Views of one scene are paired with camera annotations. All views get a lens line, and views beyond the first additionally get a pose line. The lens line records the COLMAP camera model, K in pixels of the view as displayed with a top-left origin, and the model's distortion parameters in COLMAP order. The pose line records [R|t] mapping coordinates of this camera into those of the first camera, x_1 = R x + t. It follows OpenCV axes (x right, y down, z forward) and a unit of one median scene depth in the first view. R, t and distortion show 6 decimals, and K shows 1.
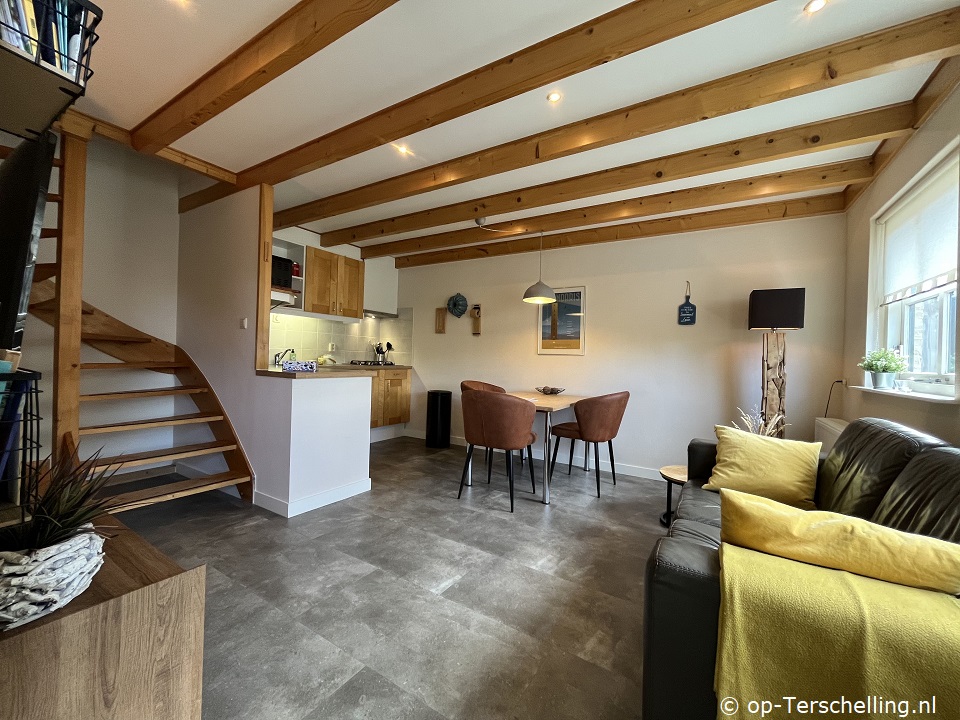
lens RADIAL K [[385.8, 0, 480.0], [0, 385.8, 360.0], [0, 0, 1]] dist [-0.001975, -0.000099]
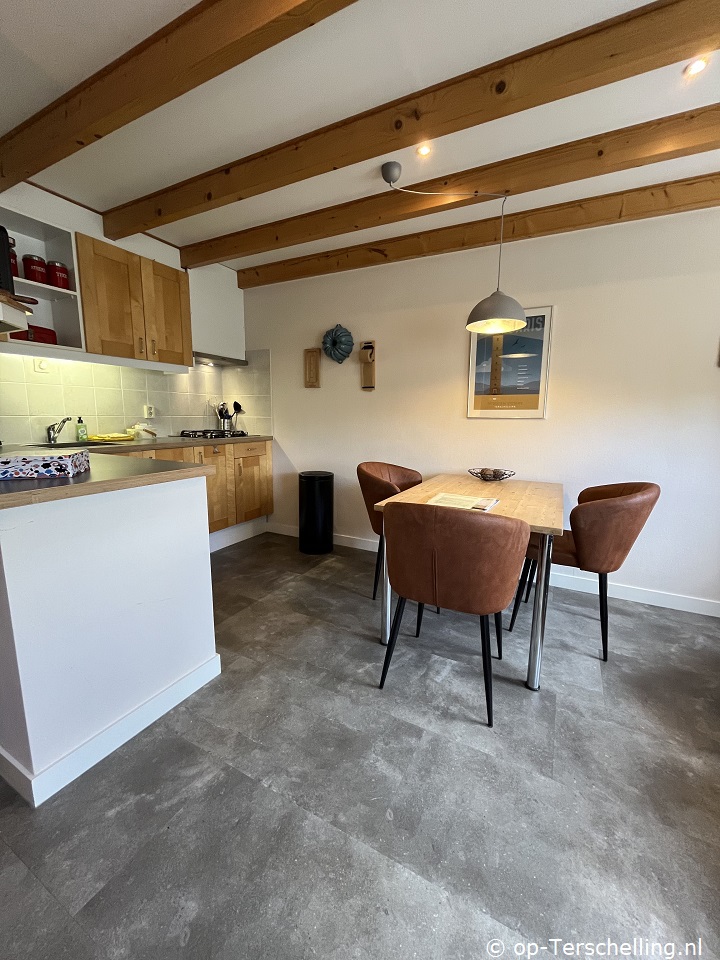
lens RADIAL K [[385.8, 0, 360.0], [0, 385.8, 480.0], [0, 0, 1]] dist [-0.001975, -0.000099]
pose [[0.997516, -0.029593, 0.063917, -0.072322], [0.018558, 0.985816, 0.166802, -0.021651], [-0.067946, -0.165201, 0.983917, 0.319026]]
